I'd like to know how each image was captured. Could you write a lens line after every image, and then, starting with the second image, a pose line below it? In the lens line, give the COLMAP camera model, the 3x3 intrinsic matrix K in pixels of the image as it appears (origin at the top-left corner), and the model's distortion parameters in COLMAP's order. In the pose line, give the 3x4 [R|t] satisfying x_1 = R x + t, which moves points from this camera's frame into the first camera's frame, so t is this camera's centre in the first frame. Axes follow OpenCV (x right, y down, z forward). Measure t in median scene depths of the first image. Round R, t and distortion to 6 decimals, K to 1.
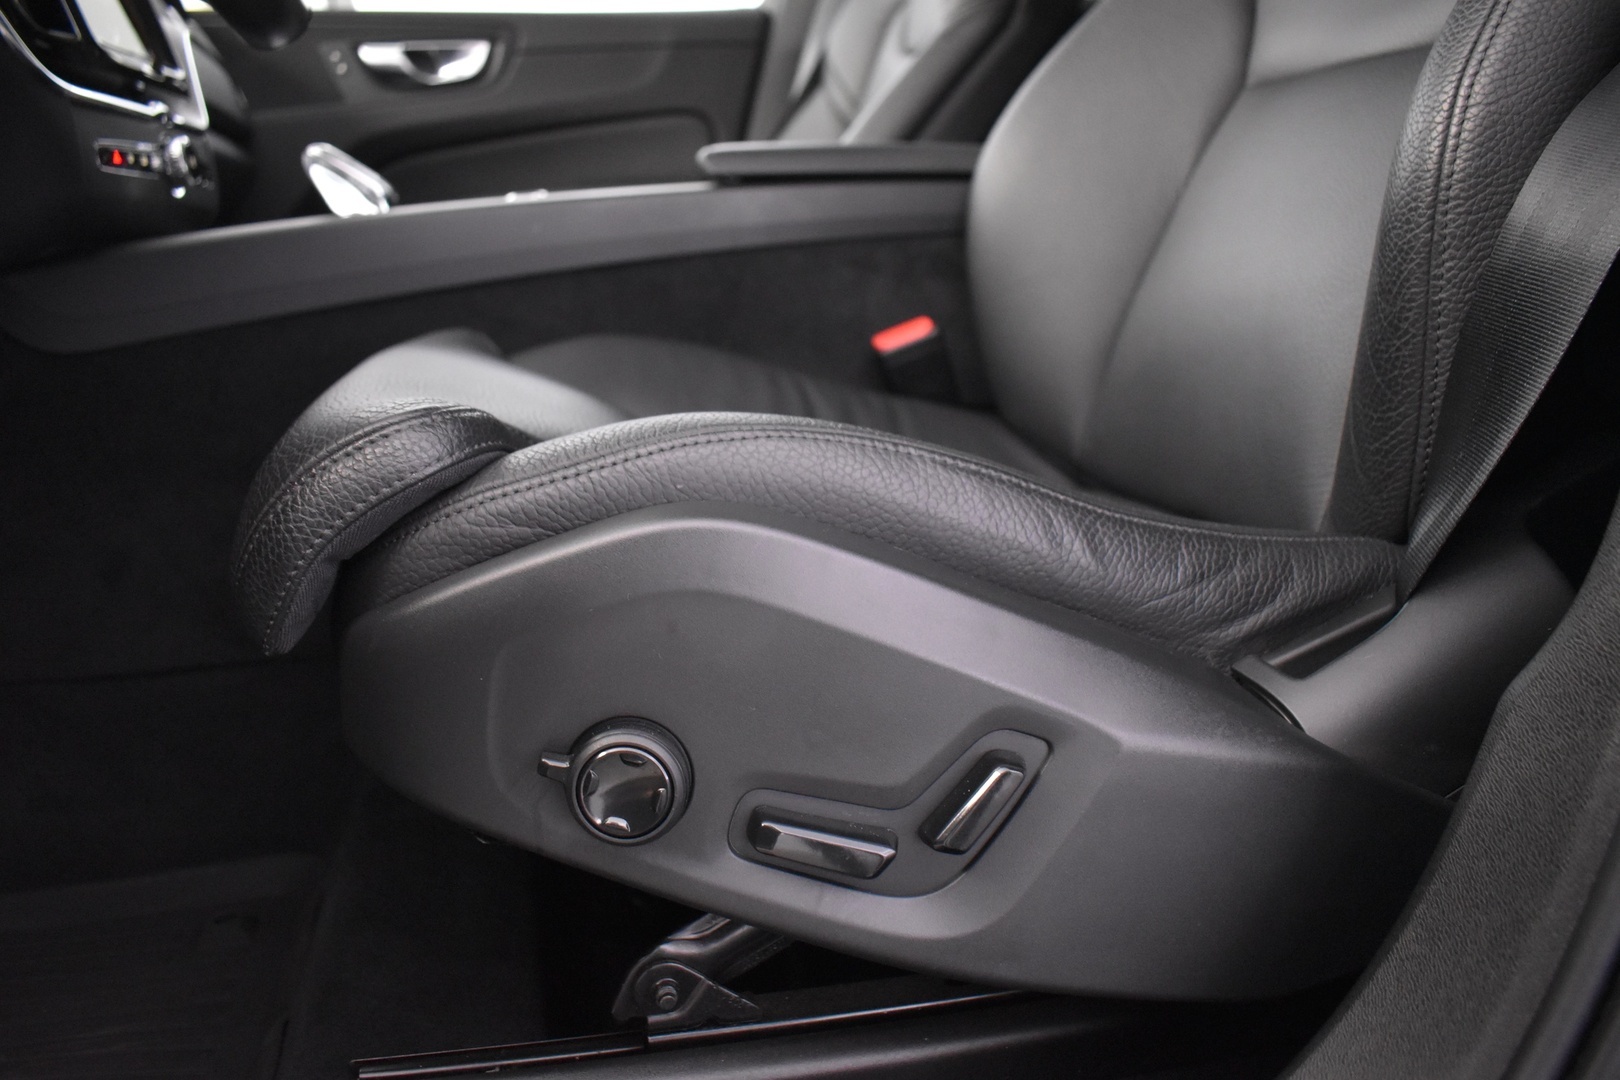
lens RADIAL K [[1252.1, 0, 810.0], [0, 1252.1, 540.0], [0, 0, 1]] dist [-0.142948, 0.002143]
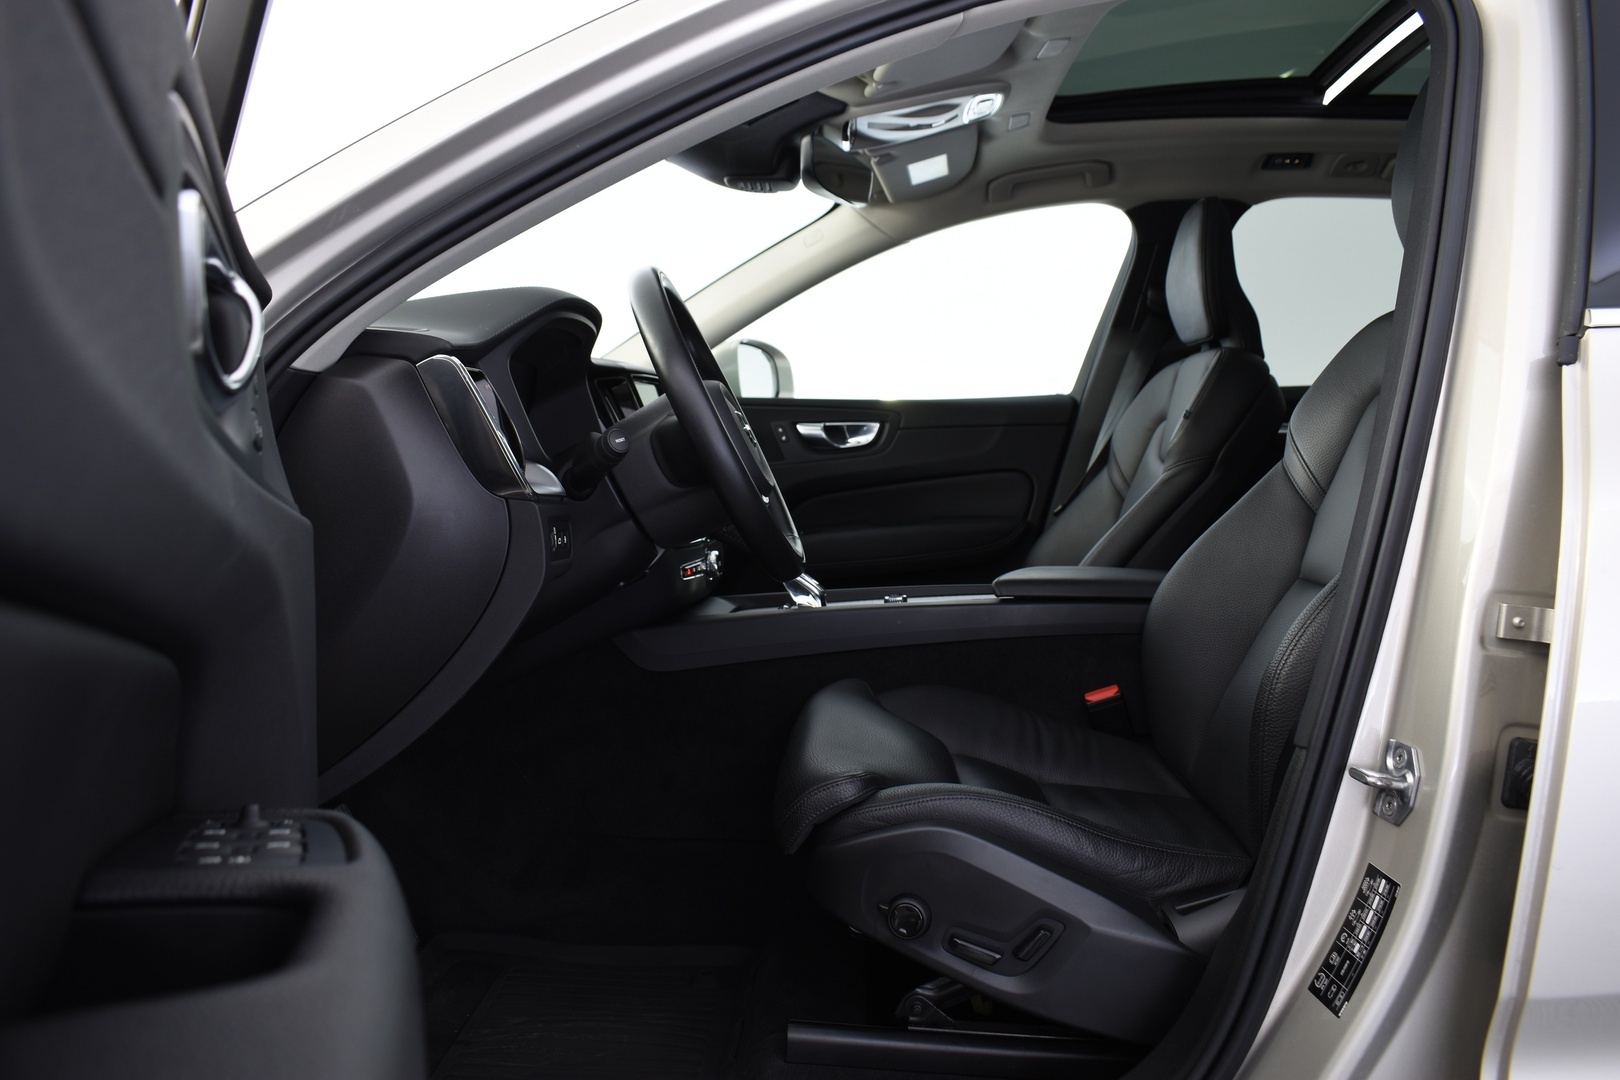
lens RADIAL K [[1119.7, 0, 810.0], [0, 1119.7, 540.0], [0, 0, 1]] dist [-0.066804, -0.001683]
pose [[0.954742, 0.050665, -0.293088, 0.296346], [-0.100974, 0.982076, -0.159159, -0.197639], [0.279771, 0.181550, 0.942745, -1.413935]]
